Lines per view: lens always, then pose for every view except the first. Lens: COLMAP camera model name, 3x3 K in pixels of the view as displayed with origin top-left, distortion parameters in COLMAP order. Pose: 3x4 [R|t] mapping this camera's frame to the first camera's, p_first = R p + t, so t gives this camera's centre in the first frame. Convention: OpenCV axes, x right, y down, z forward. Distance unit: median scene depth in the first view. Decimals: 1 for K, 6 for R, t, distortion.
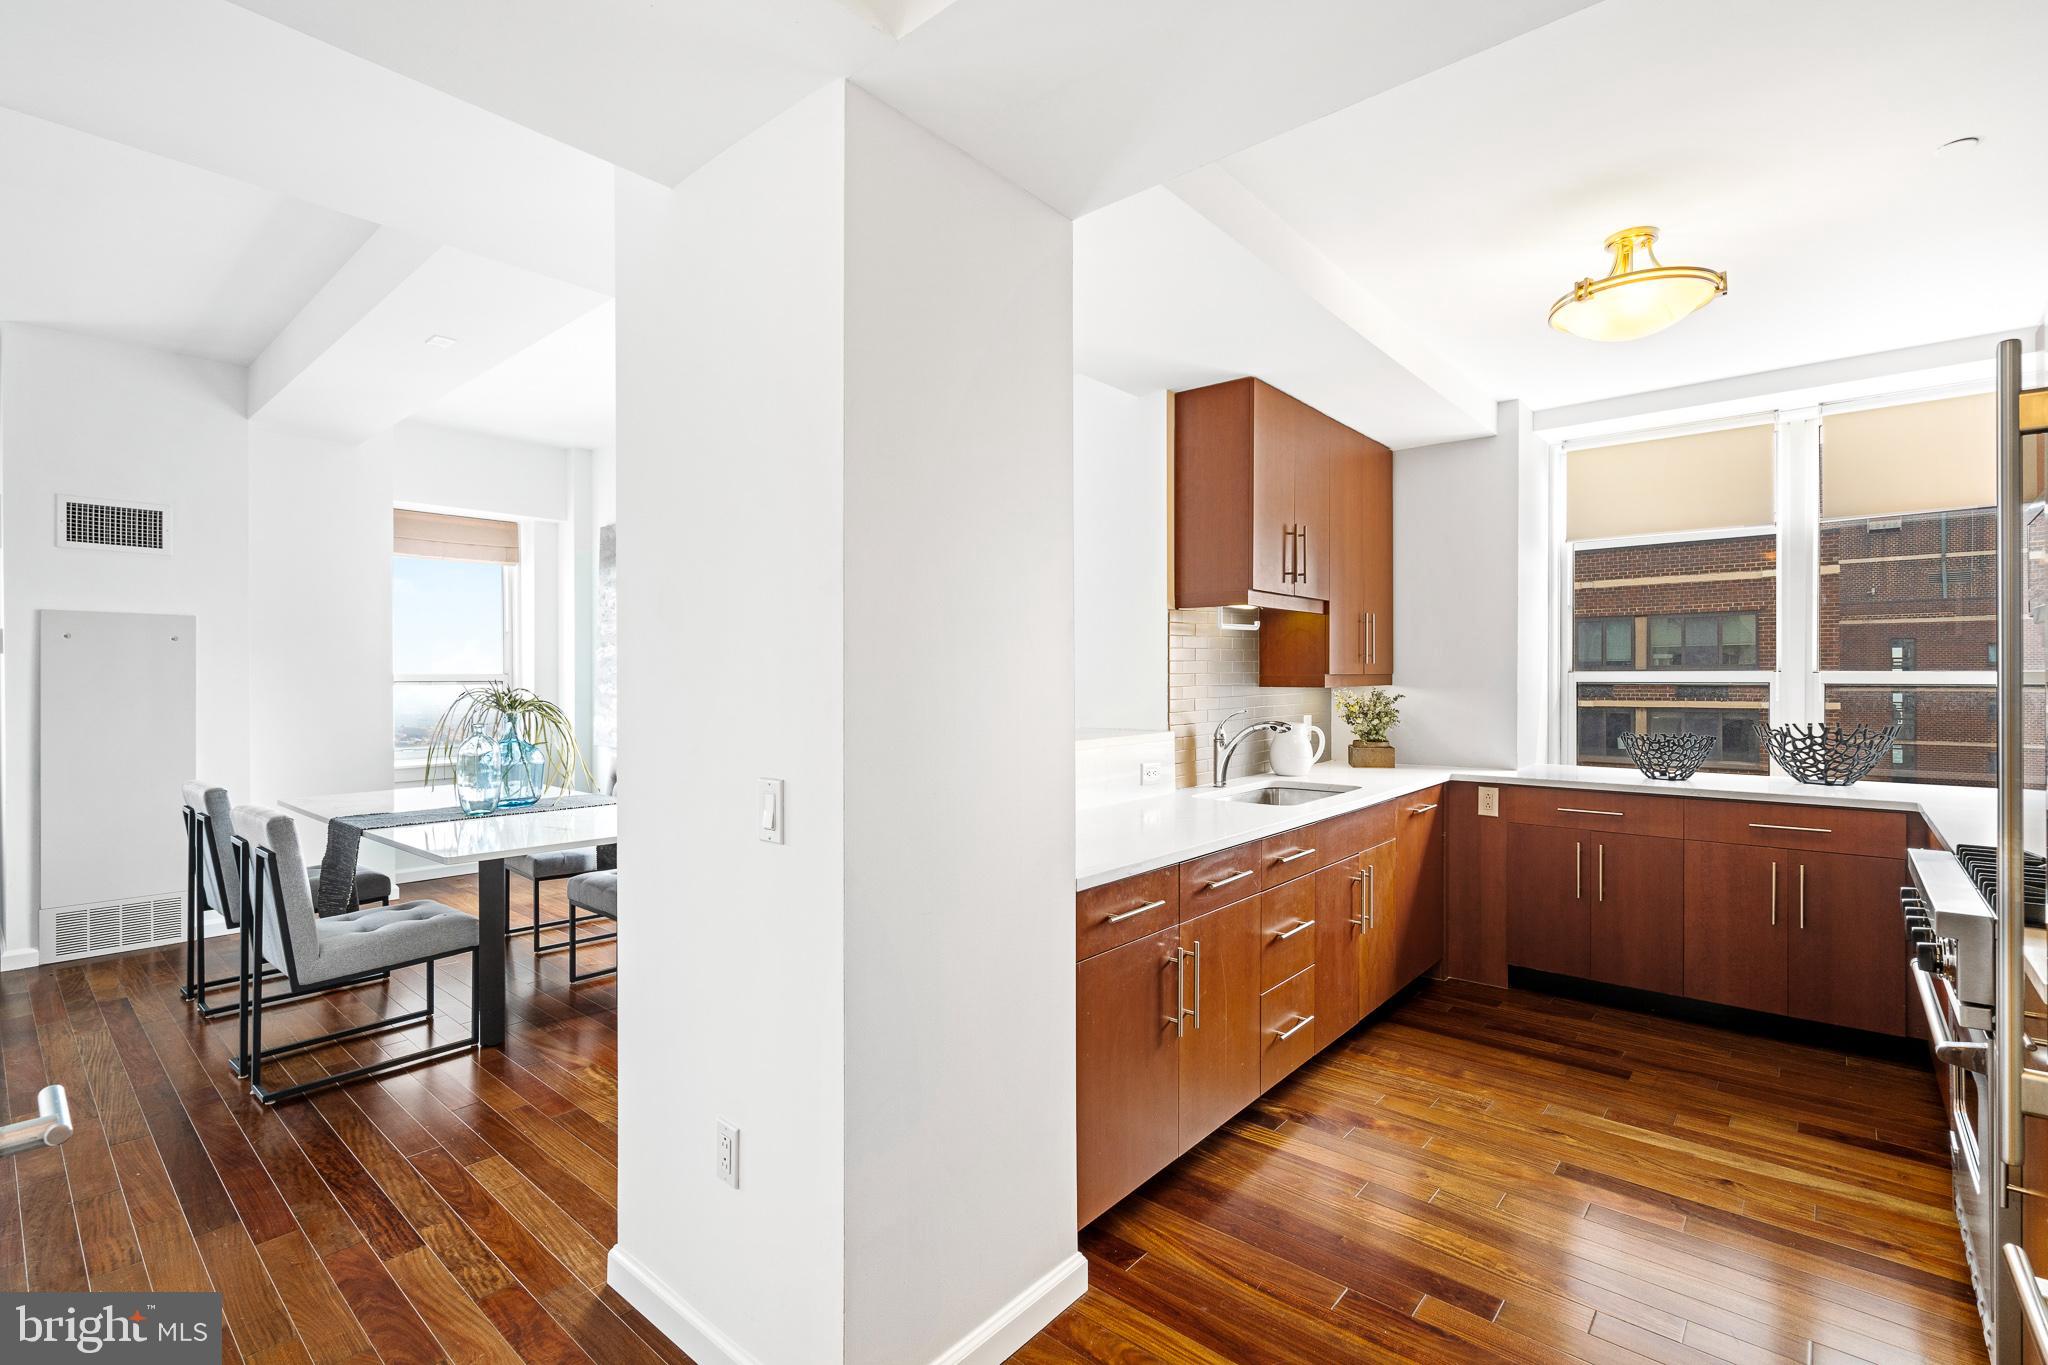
lens RADIAL K [[937.2, 0, 1020.0], [0, 937.2, 696.0], [0, 0, 1]] dist [-0.002589, 0.000701]
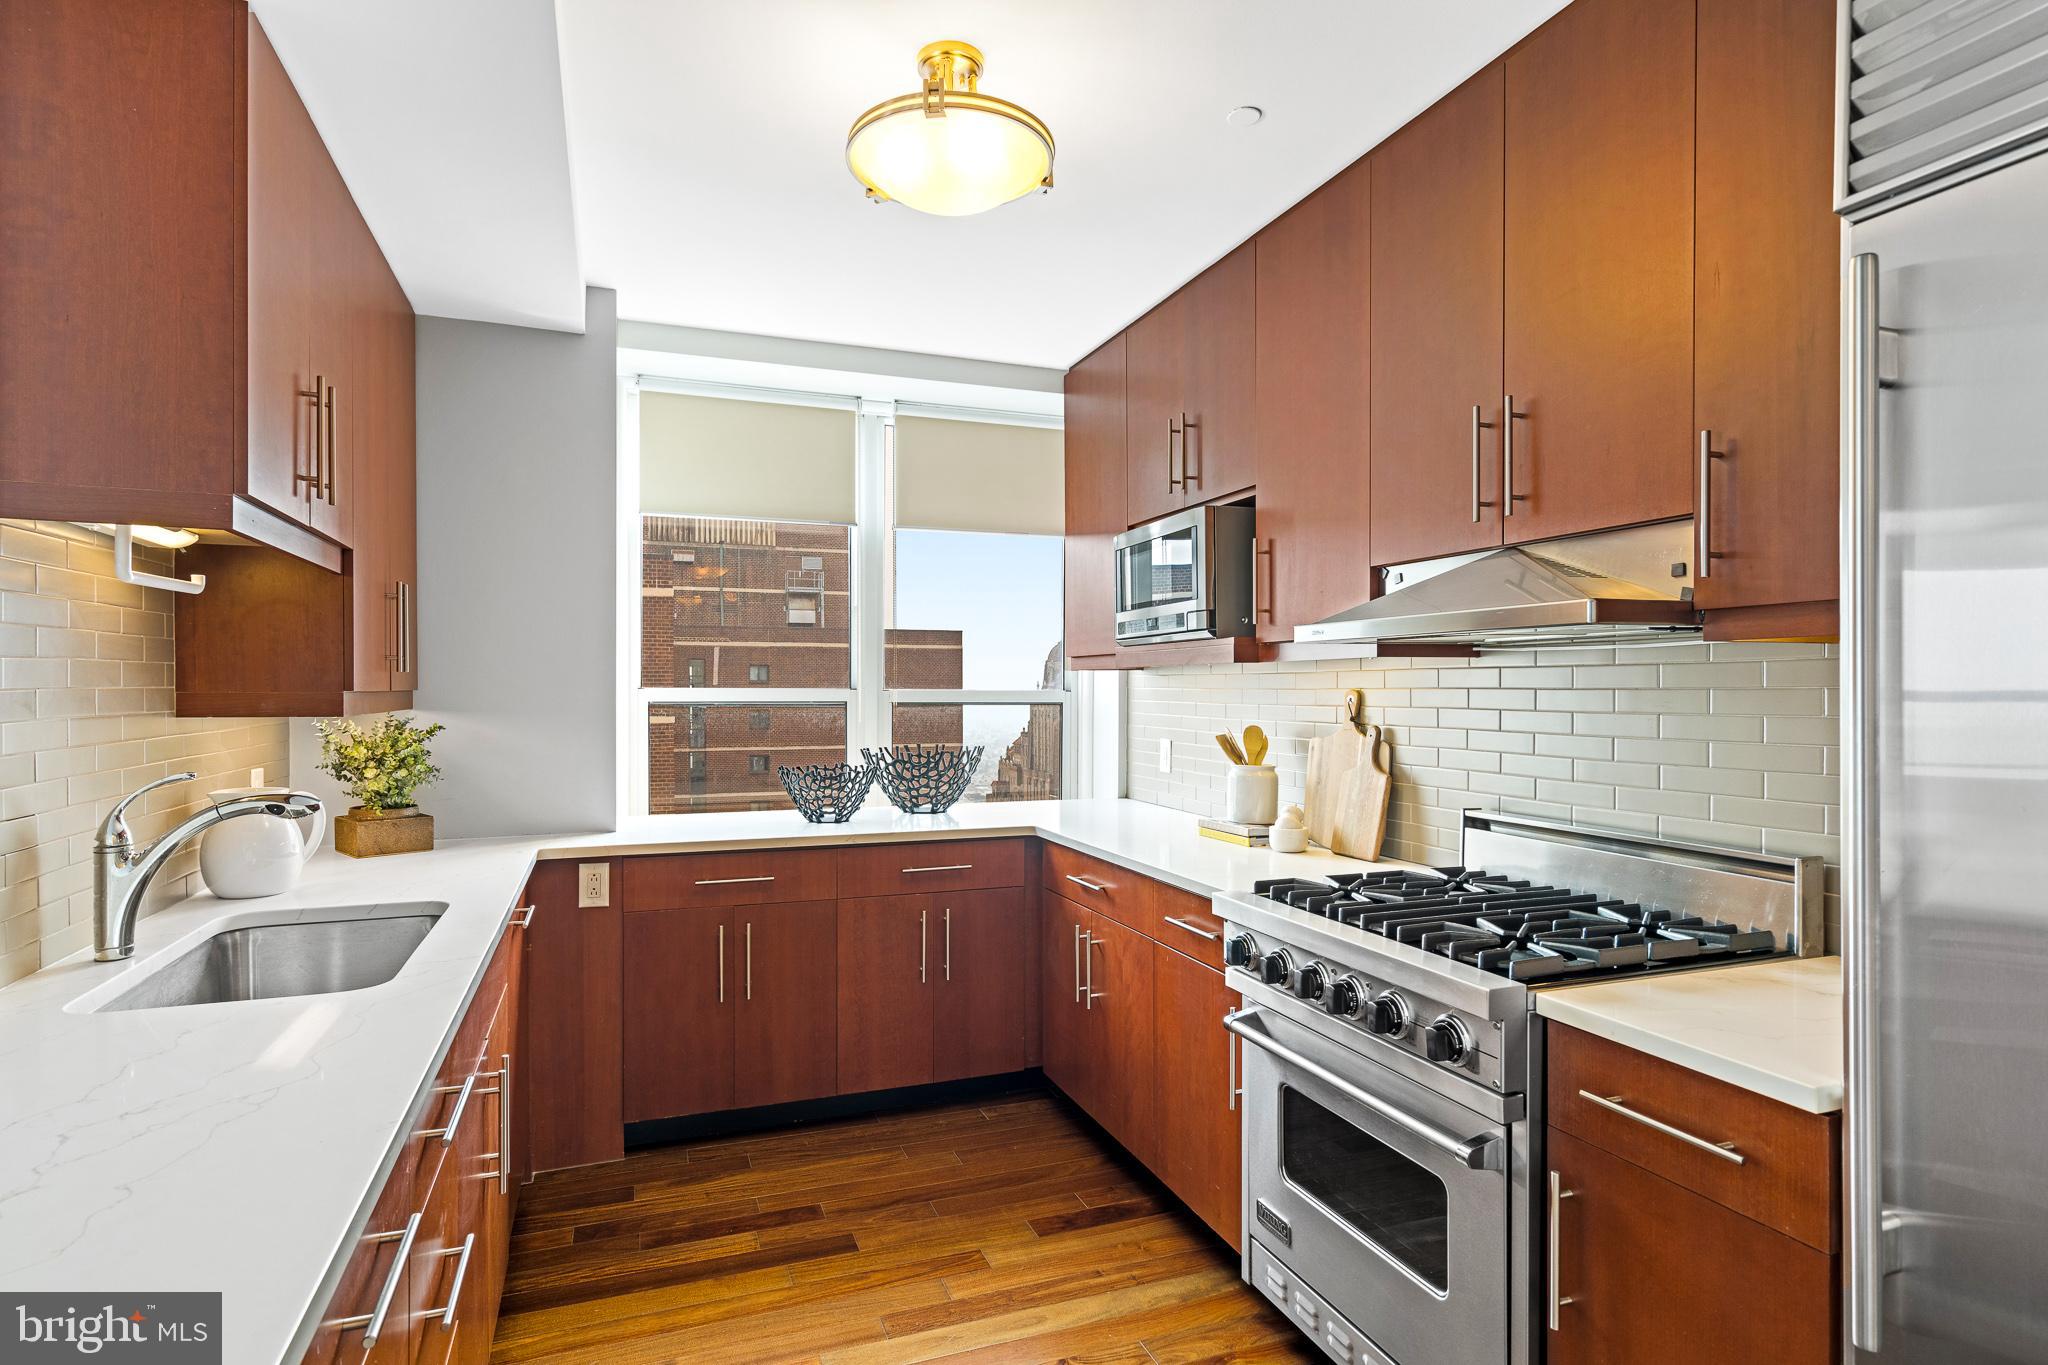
lens RADIAL K [[1055.6, 0, 1018.1], [0, 1055.6, 698.7], [0, 0, 1]] dist [-0.003054, 0.000289]
pose [[0.481236, -0.003709, 0.876583, -0.004944], [0.015652, 0.999868, -0.004362, -0.010639], [-0.876451, 0.015820, 0.481231, 0.397179]]
